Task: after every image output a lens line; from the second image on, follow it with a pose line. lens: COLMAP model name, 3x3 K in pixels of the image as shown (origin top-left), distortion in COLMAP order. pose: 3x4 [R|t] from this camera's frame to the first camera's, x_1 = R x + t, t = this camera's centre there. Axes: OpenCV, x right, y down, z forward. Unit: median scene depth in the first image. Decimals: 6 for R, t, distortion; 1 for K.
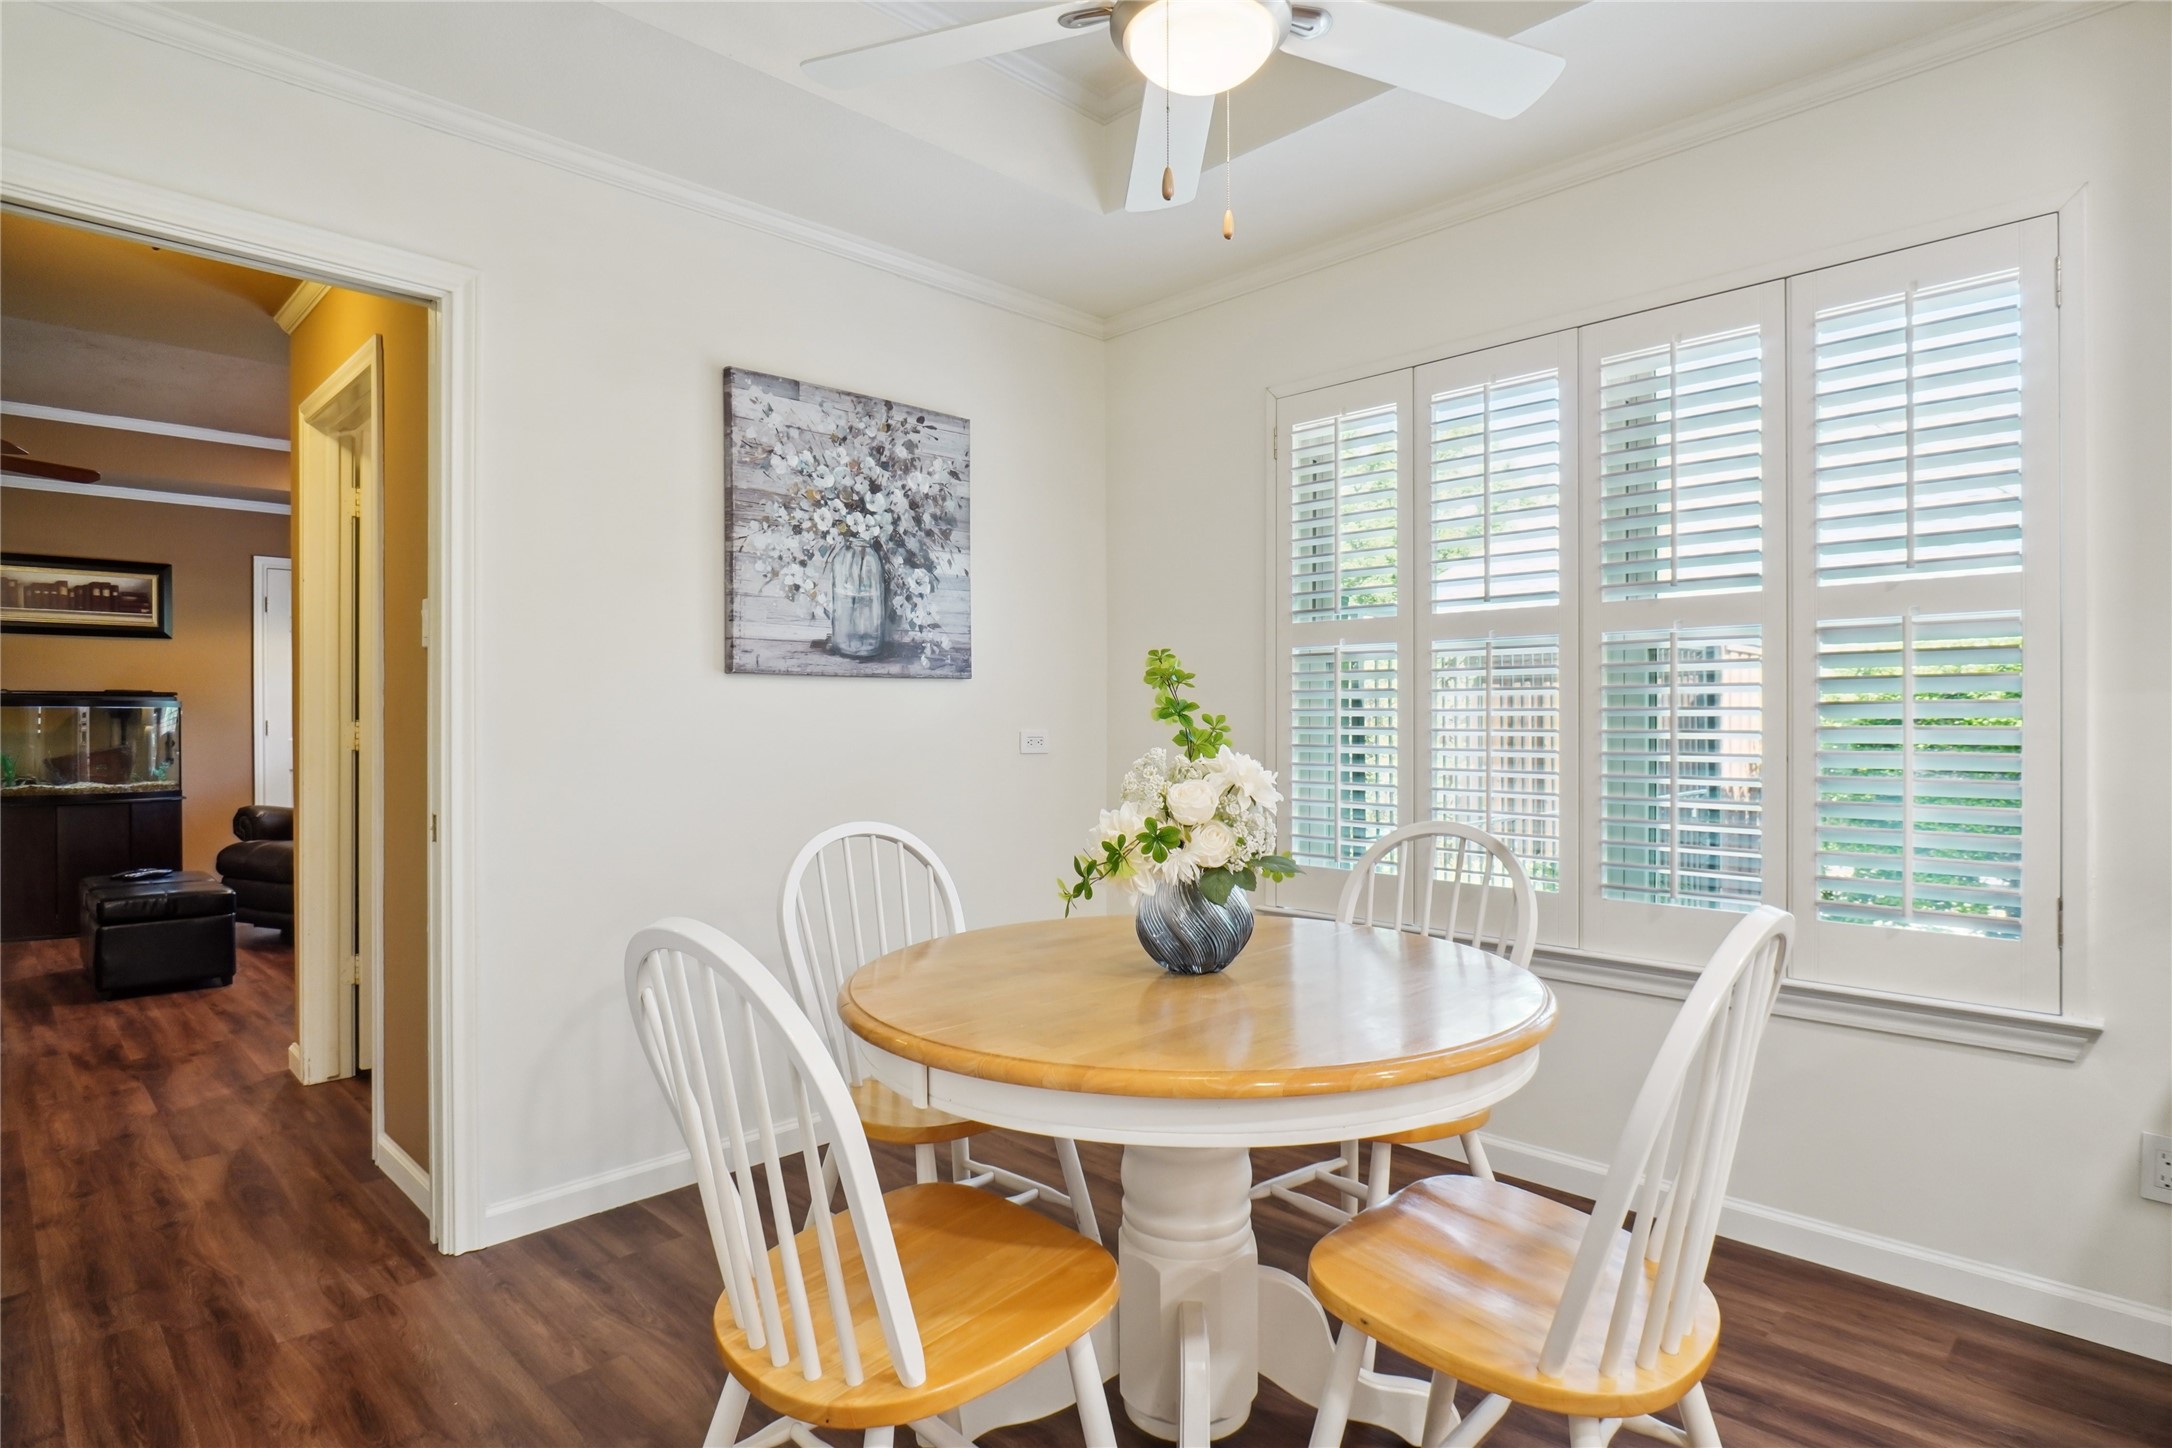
lens RADIAL K [[1166.8, 0, 1085.3], [0, 1166.8, 717.4], [0, 0, 1]] dist [-0.019796, 0.003238]
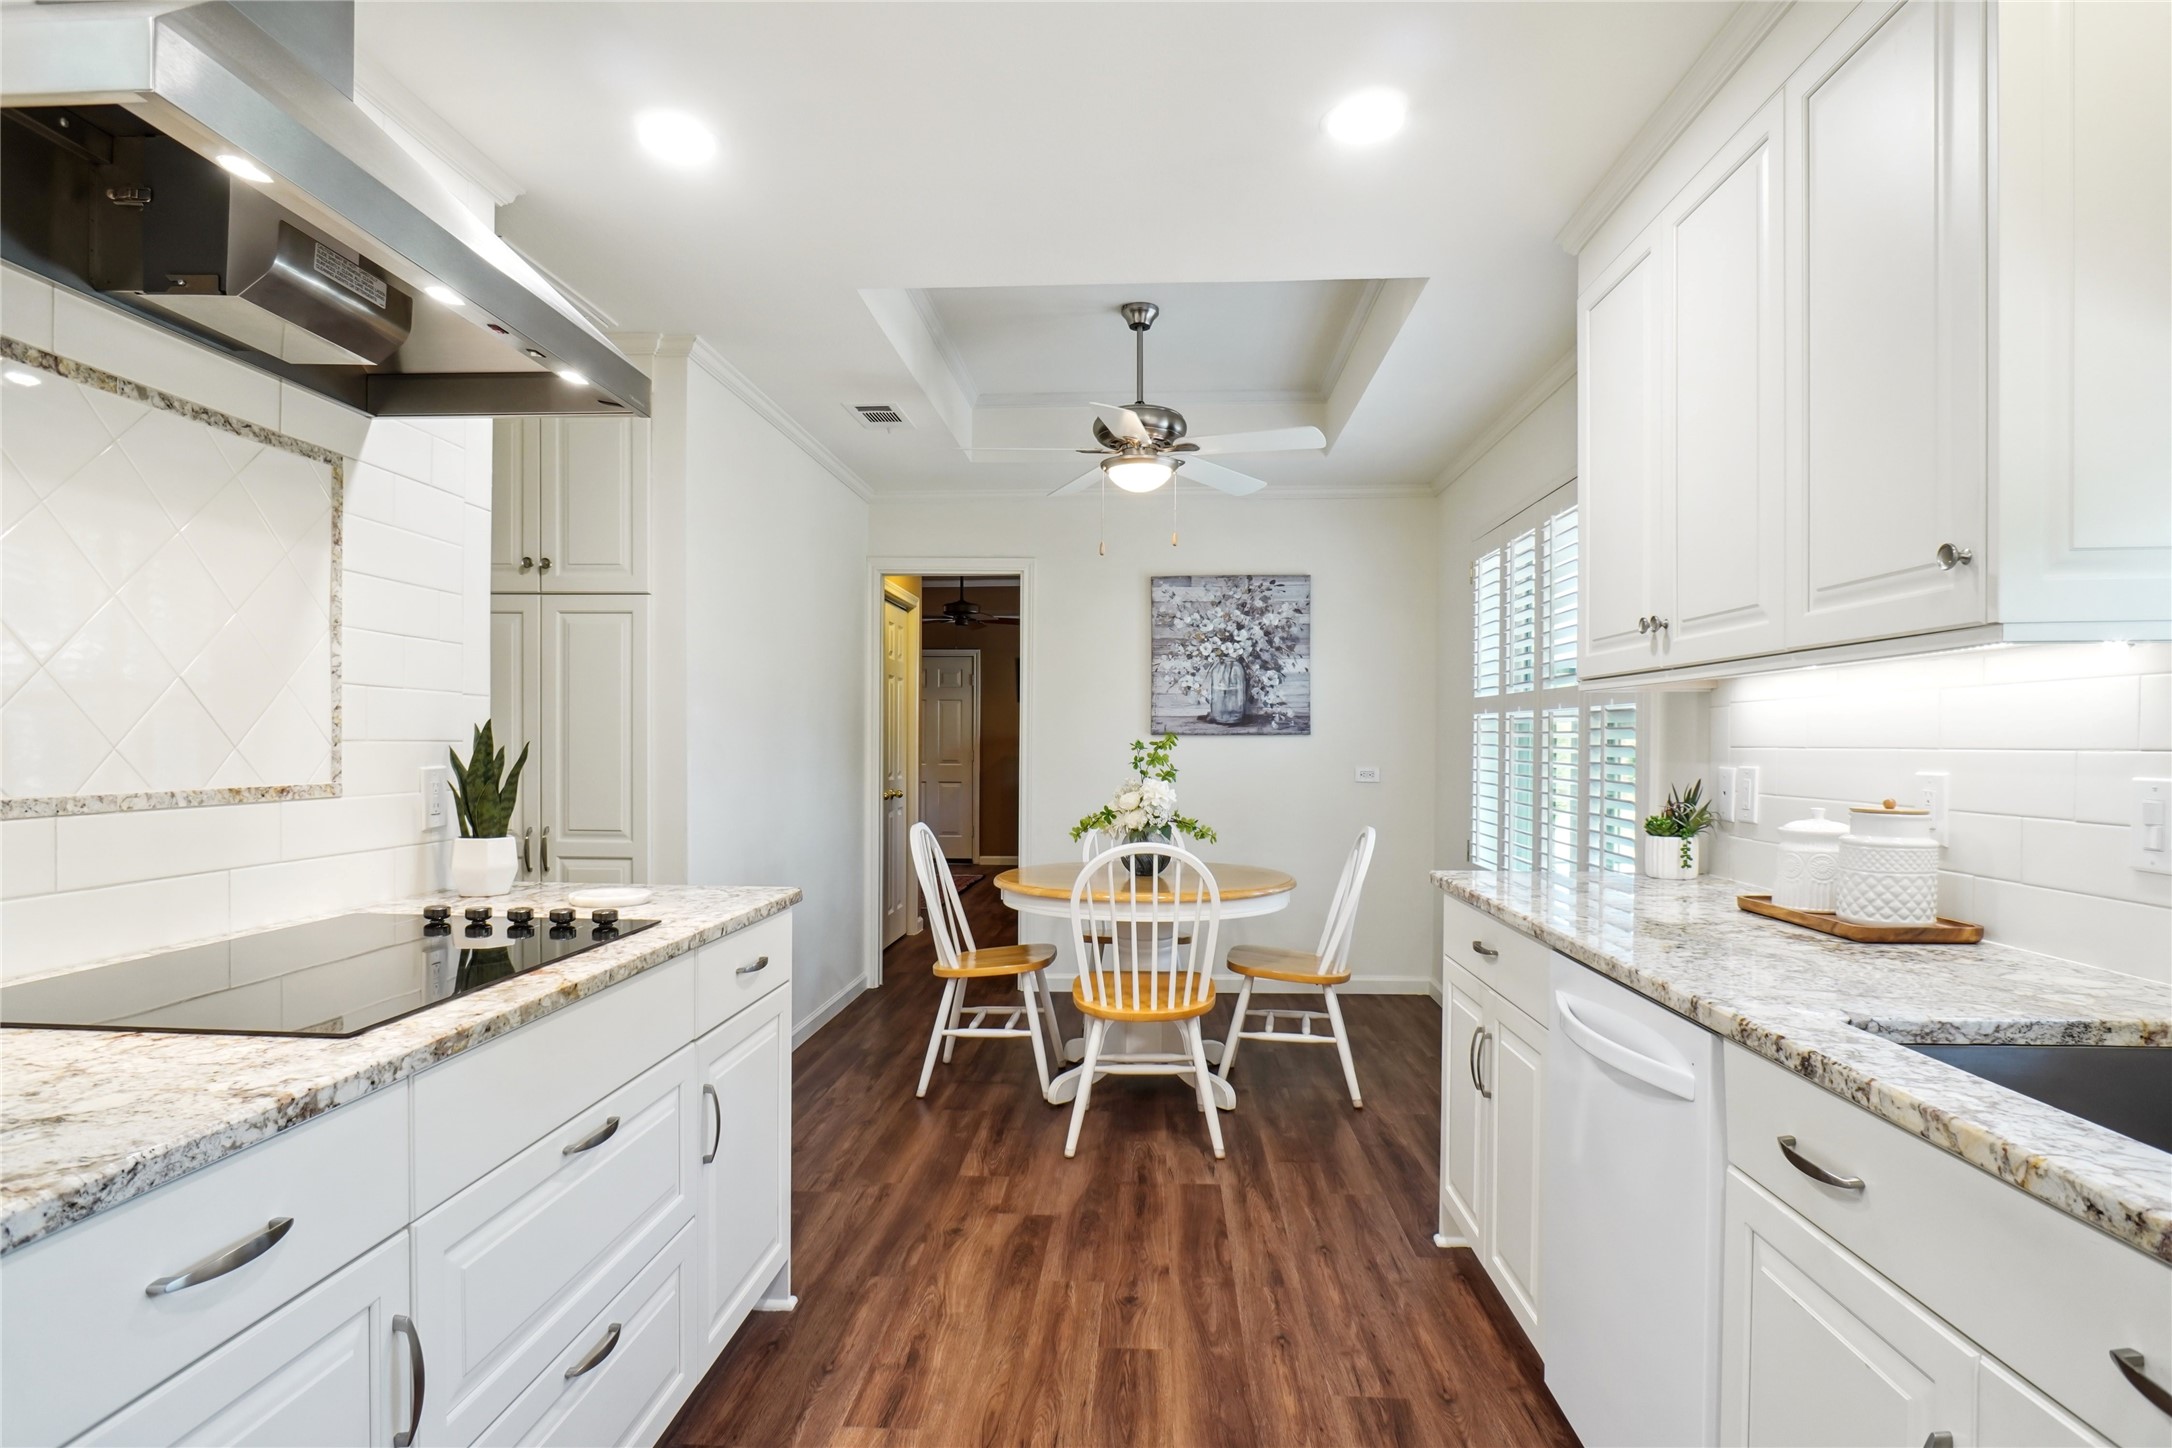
lens RADIAL K [[1166.8, 0, 1074.0], [0, 1166.8, 731.4], [0, 0, 1]] dist [-0.019796, 0.003238]
pose [[0.657156, -0.000136, -0.753755, 0.961337], [-0.002978, 0.999992, -0.002777, -0.033669], [0.753749, 0.004070, 0.657150, -0.335025]]
